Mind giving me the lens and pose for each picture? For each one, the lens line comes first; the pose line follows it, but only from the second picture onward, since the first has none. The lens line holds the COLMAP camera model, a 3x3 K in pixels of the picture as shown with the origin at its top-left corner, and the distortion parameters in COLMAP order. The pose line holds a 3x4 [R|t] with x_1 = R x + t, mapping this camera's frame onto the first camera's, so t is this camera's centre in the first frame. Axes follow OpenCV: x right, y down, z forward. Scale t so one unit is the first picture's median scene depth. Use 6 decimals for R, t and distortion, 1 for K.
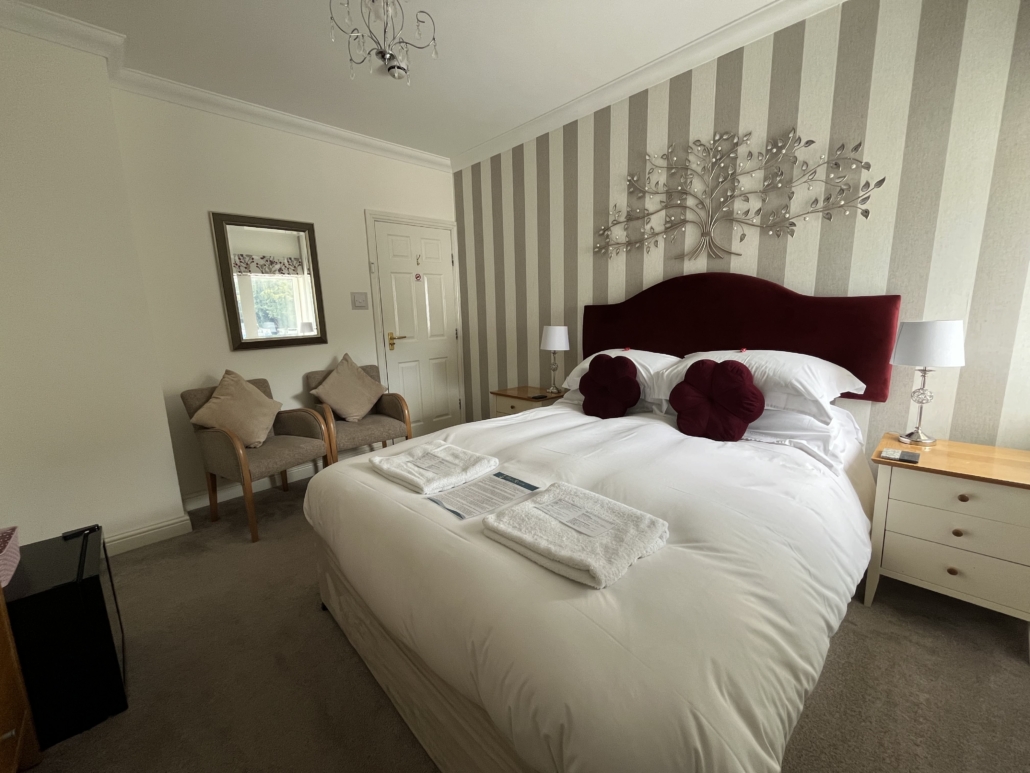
lens RADIAL K [[417.0, 0, 518.3], [0, 417.0, 382.0], [0, 0, 1]] dist [-0.001967, 0.000701]
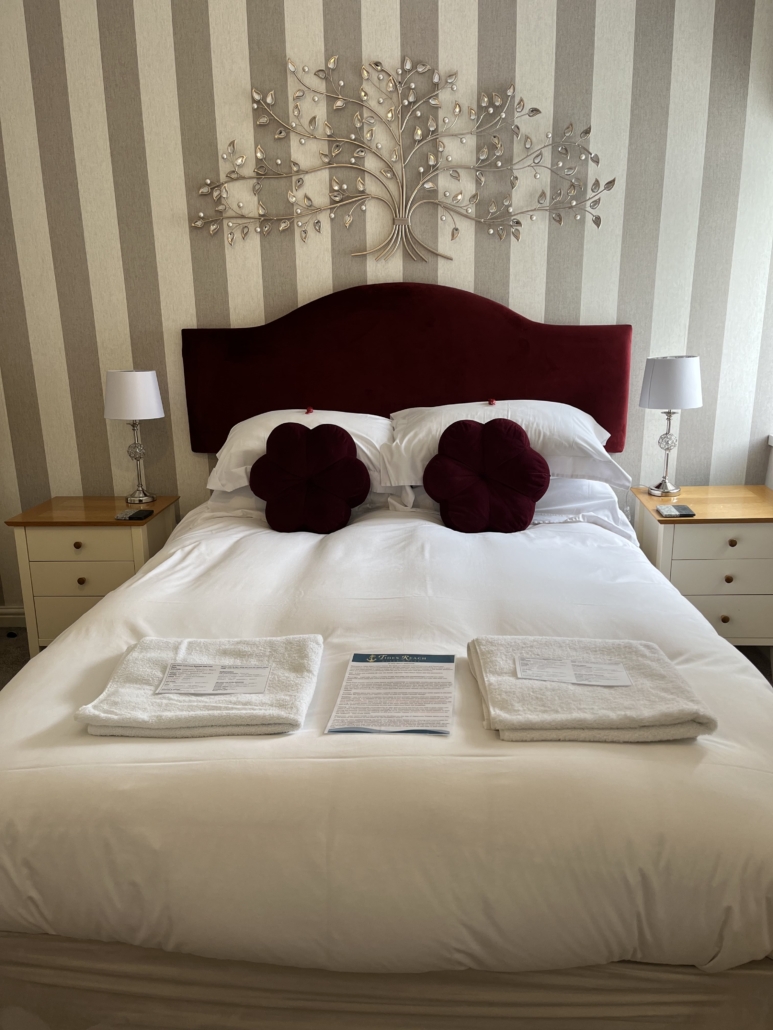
lens RADIAL K [[775.4, 0, 384.1], [0, 775.4, 516.3], [0, 0, 1]] dist [0.045010, -0.052099]
pose [[0.728539, -0.169289, 0.663756, -0.535037], [0.107338, 0.985224, 0.133465, -0.084417], [-0.676542, -0.025988, 0.735945, 0.146543]]
